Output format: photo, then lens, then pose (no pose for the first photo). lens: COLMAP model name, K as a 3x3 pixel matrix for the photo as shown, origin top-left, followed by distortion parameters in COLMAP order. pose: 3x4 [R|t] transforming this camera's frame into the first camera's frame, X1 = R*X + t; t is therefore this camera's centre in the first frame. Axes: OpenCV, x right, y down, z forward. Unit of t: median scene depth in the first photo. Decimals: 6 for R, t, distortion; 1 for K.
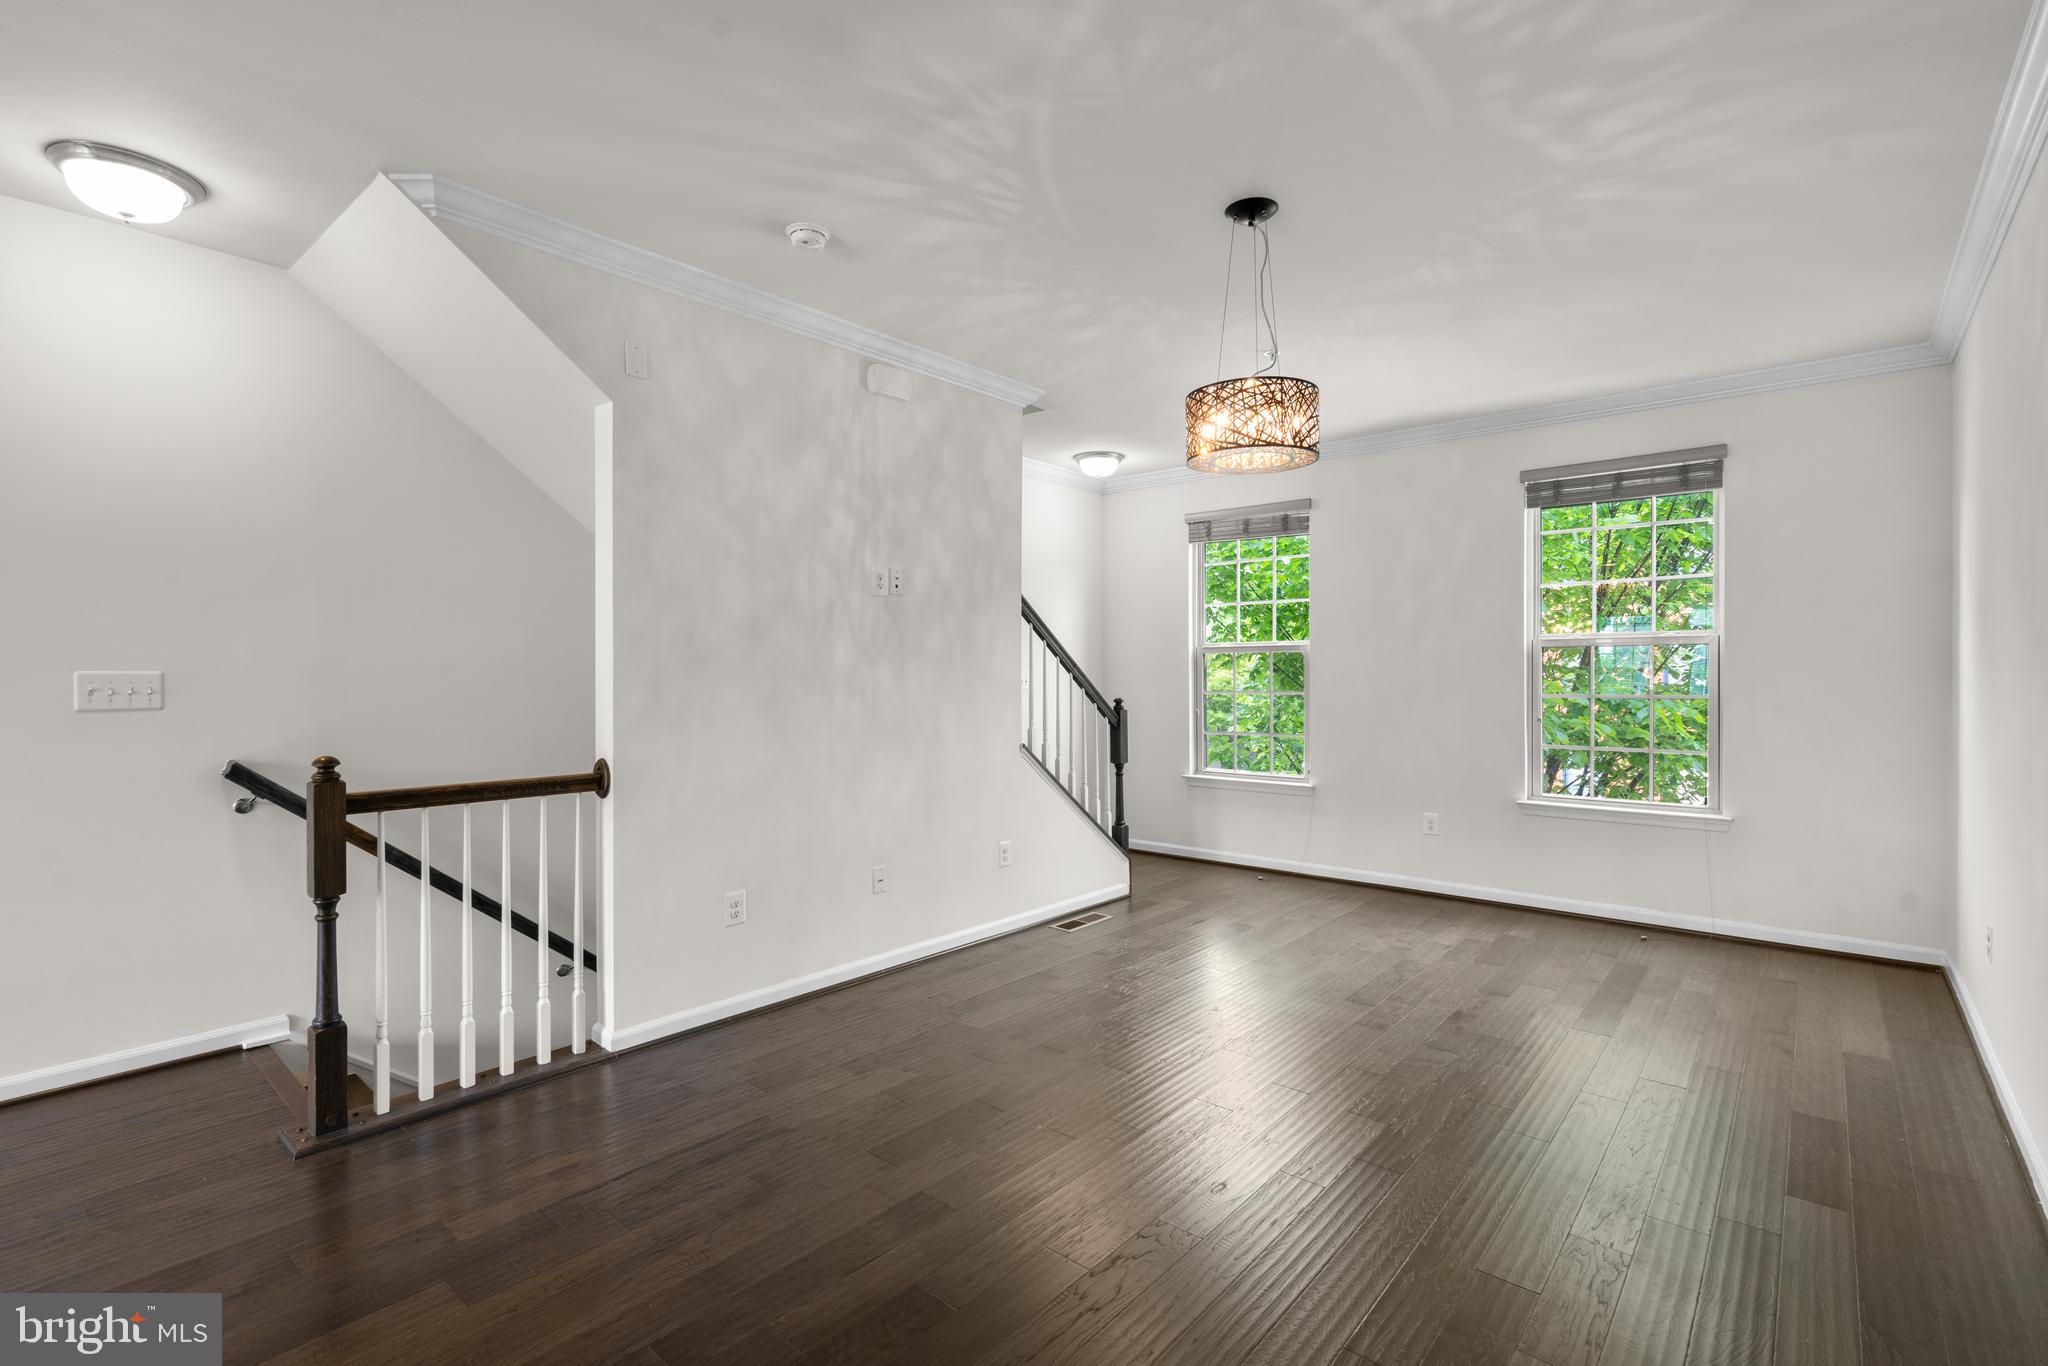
lens RADIAL K [[927.9, 0, 1013.5], [0, 927.9, 668.4], [0, 0, 1]] dist [-0.011876, 0.006683]
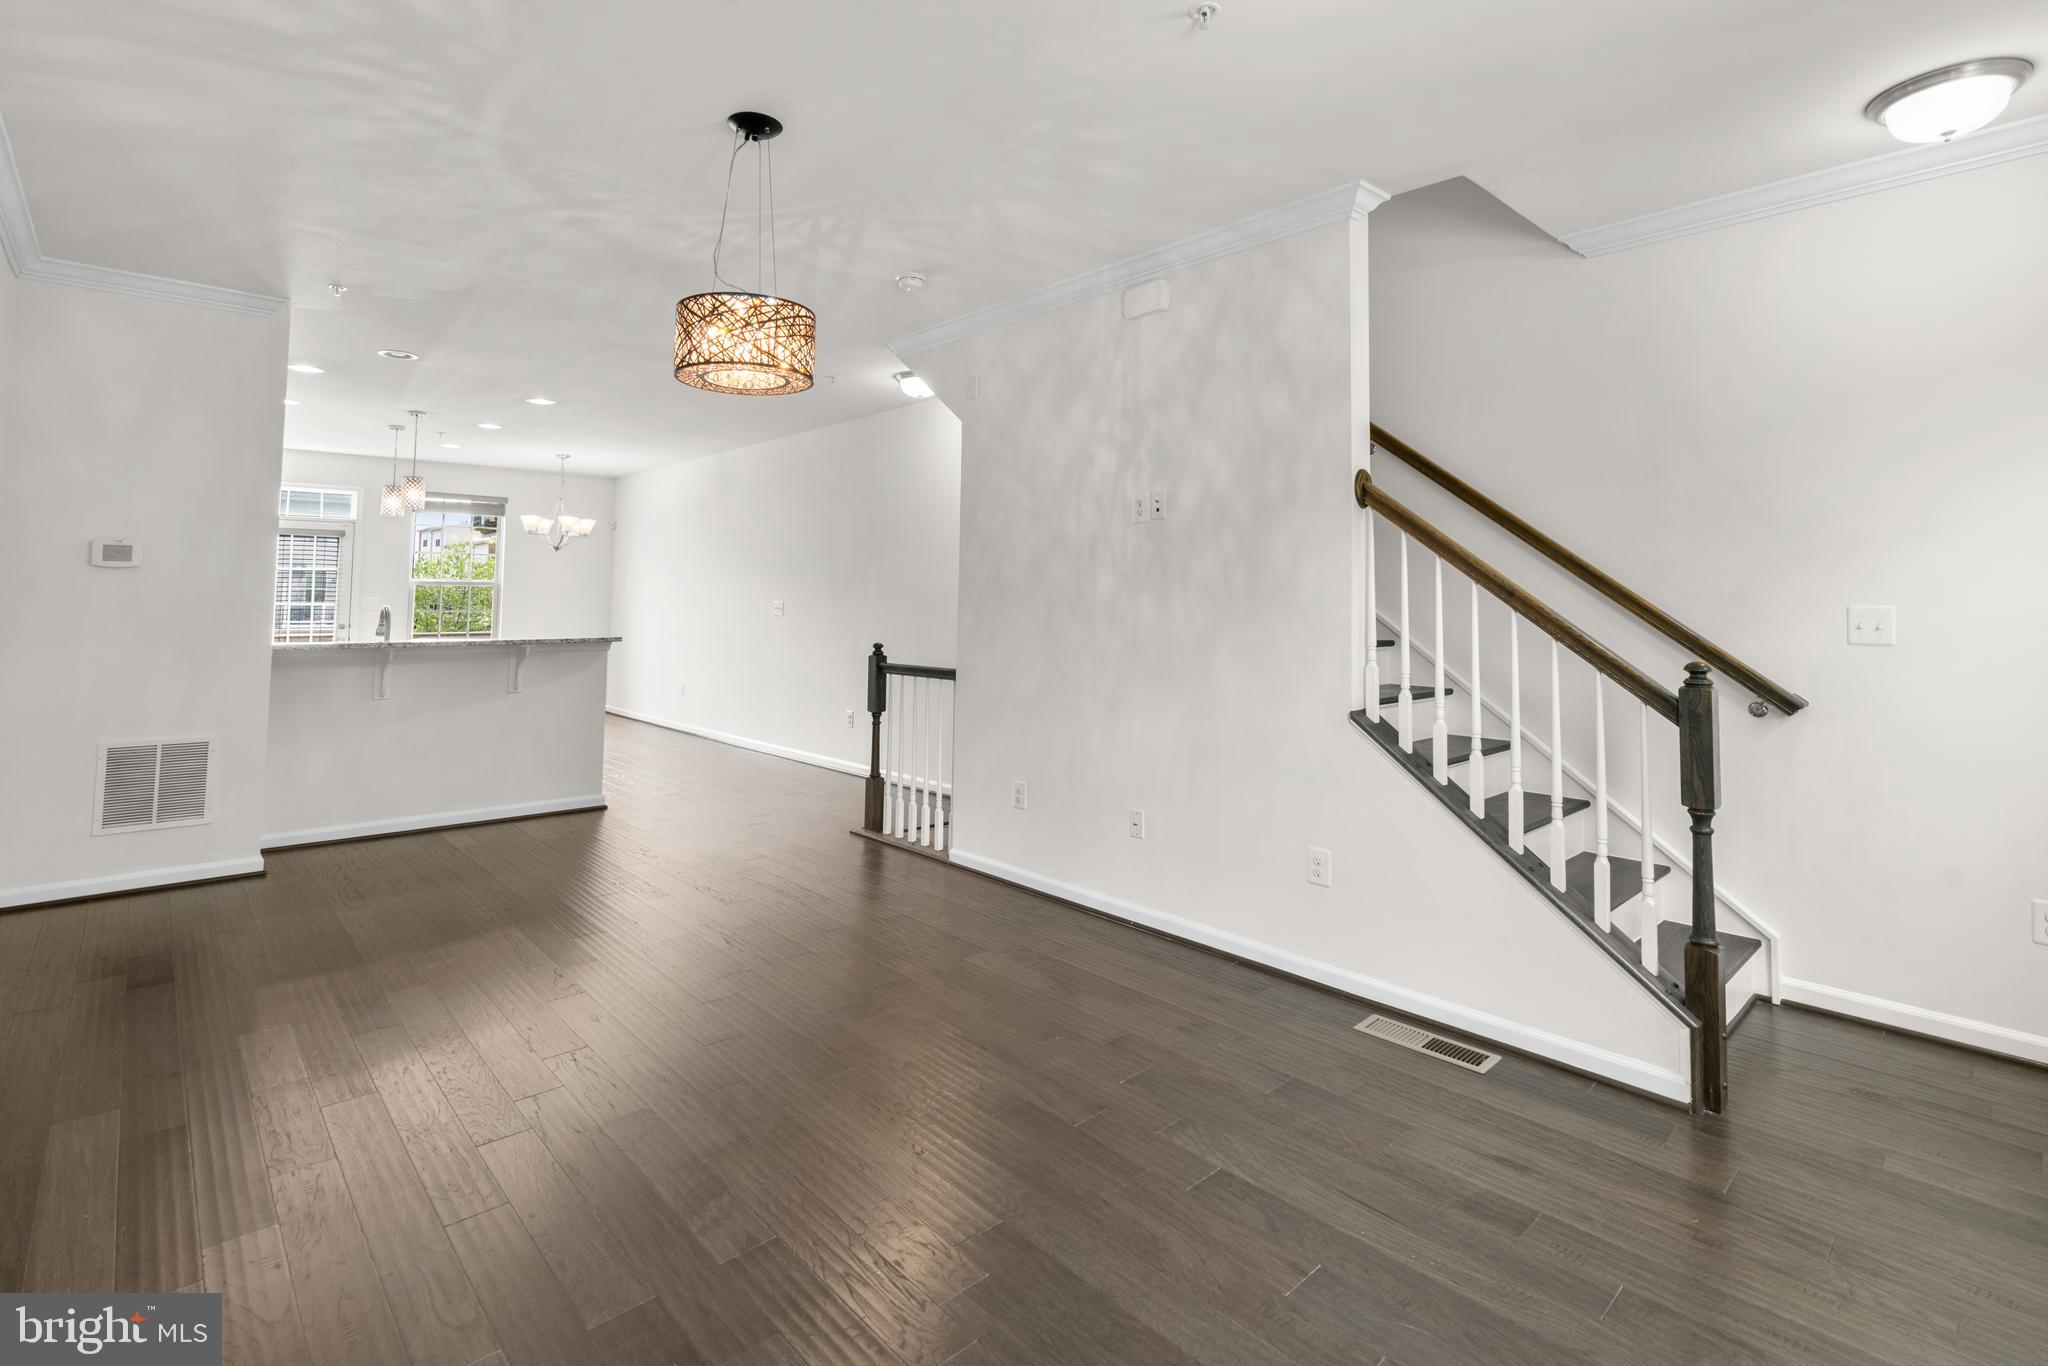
lens RADIAL K [[971.8, 0, 1024.3], [0, 971.8, 530.3], [0, 0, 1]] dist [0.005770, 0.000575]
pose [[-0.114782, -0.074073, -0.990625, 0.911252], [-0.002359, 0.997234, -0.074294, 0.004397], [0.993388, -0.006191, -0.114639, 1.051618]]
